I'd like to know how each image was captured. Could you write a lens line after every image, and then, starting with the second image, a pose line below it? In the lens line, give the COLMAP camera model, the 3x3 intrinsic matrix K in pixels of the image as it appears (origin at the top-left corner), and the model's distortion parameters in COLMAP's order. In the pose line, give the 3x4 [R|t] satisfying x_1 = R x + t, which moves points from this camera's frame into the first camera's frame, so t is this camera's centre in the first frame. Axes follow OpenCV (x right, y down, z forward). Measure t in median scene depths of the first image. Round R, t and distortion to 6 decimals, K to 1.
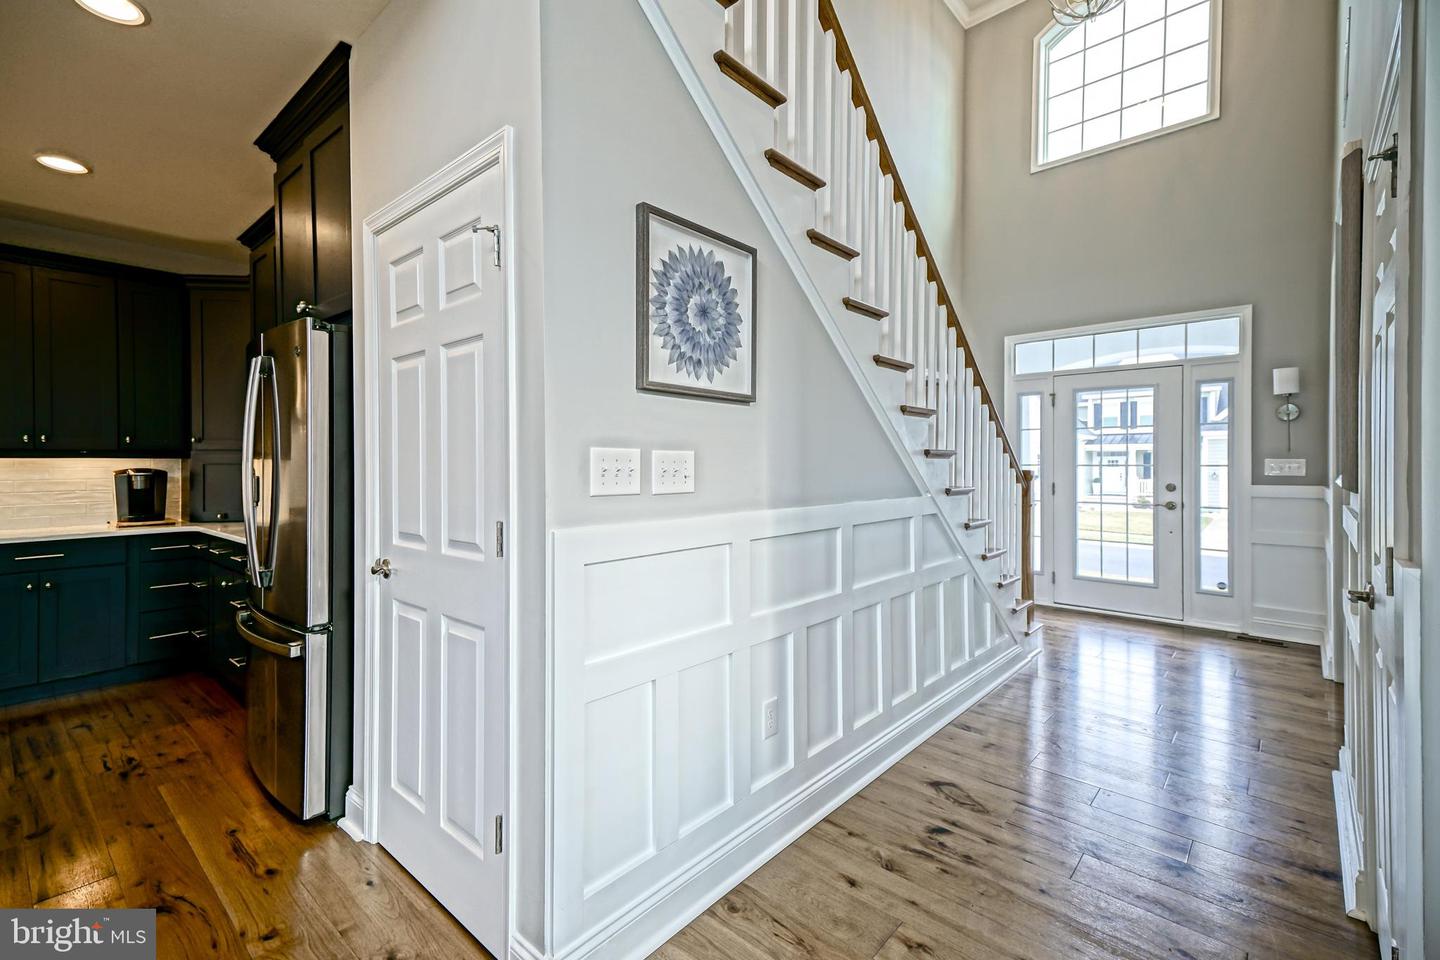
lens RADIAL K [[635.4, 0, 724.2], [0, 635.4, 474.3], [0, 0, 1]] dist [0.032152, -0.000727]
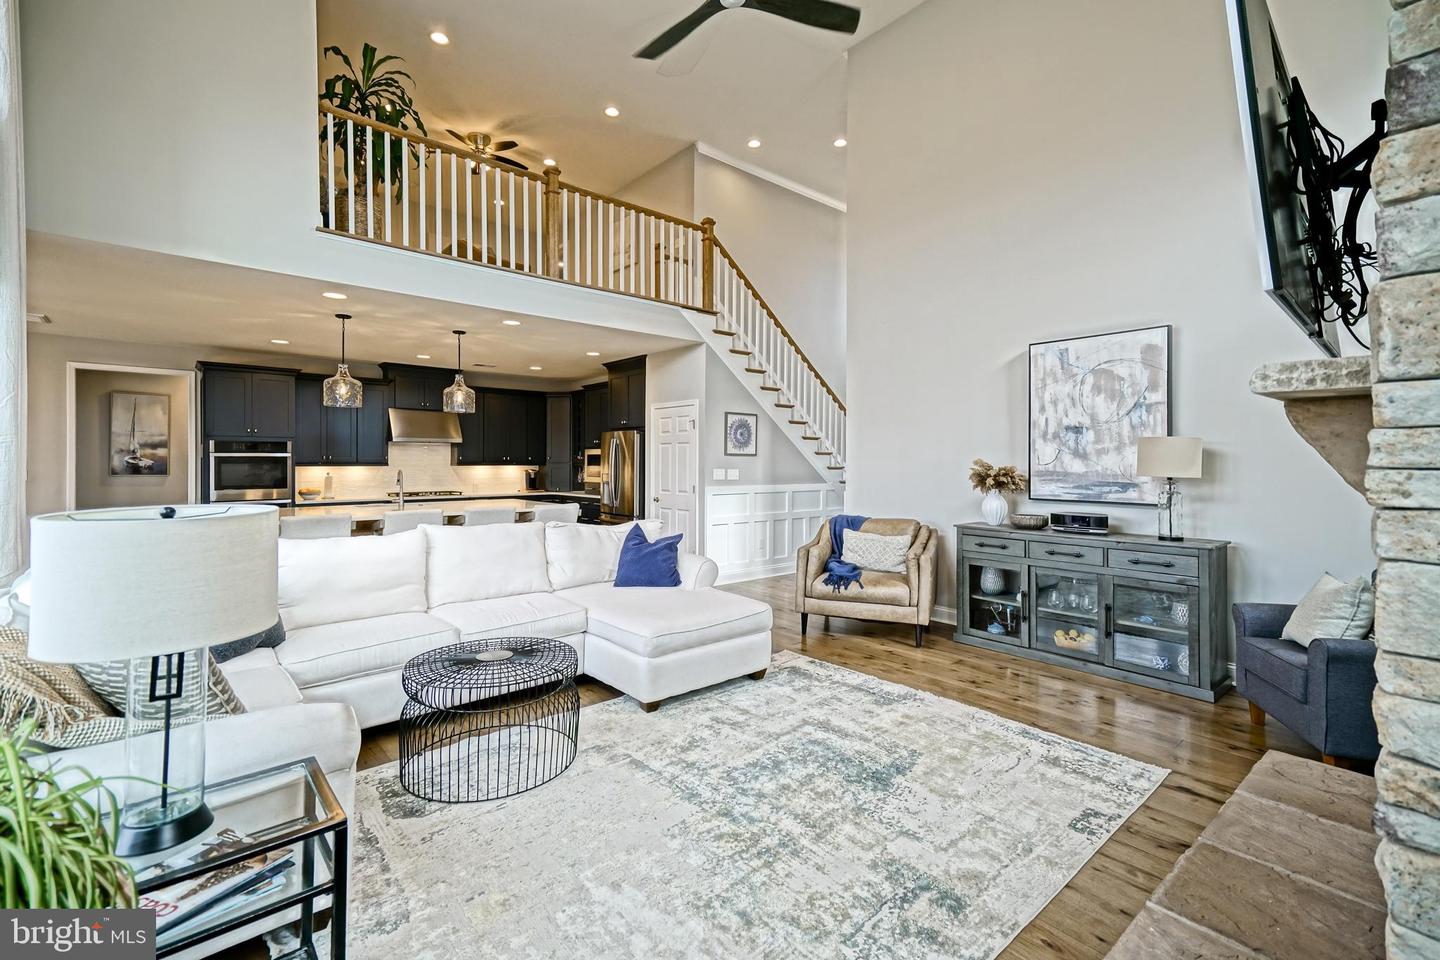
lens RADIAL K [[635.4, 0, 724.2], [0, 635.4, 474.3], [0, 0, 1]] dist [0.032152, -0.000727]
pose [[0.989820, 0.007379, -0.142134, 0.407433], [-0.006640, 0.999962, 0.005674, -0.026656], [0.142170, -0.004672, 0.989831, -2.804014]]
